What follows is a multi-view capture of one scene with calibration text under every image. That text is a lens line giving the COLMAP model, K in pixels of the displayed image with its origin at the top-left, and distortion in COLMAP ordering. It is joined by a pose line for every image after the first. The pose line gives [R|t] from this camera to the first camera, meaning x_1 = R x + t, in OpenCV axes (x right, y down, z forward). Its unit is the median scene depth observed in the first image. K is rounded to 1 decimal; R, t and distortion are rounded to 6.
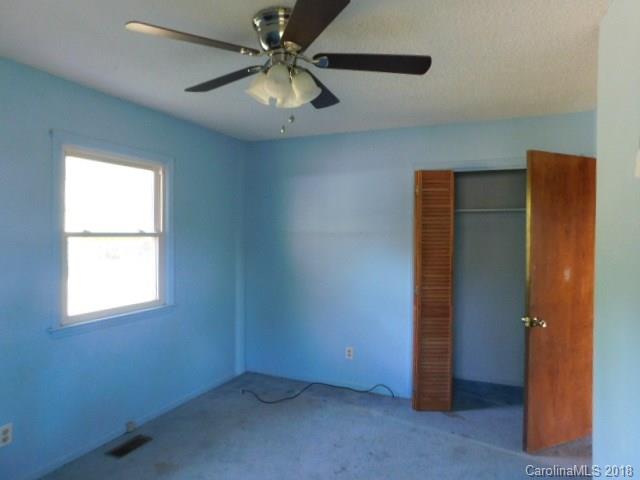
lens RADIAL K [[421.3, 0, 320.0], [0, 421.3, 240.0], [0, 0, 1]] dist [-0.078901, 0.062178]
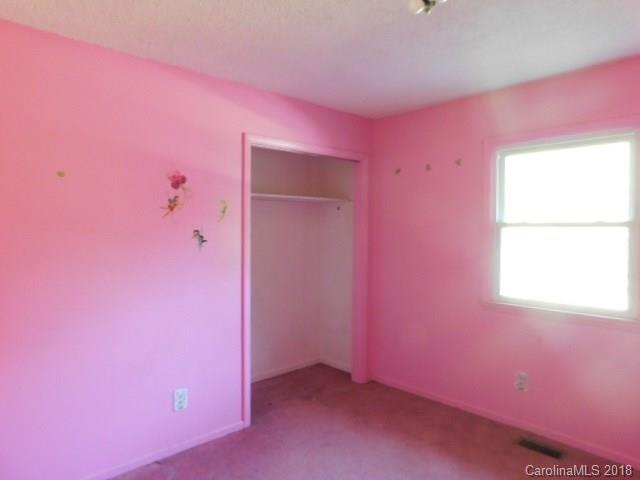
lens RADIAL K [[421.3, 0, 320.0], [0, 421.3, 240.0], [0, 0, 1]] dist [-0.078901, 0.062178]
pose [[-0.418446, 0.022082, -0.907973, 0.640581], [-0.014928, 0.999402, 0.031186, 0.000106], [0.908119, 0.026604, -0.417866, 0.997302]]
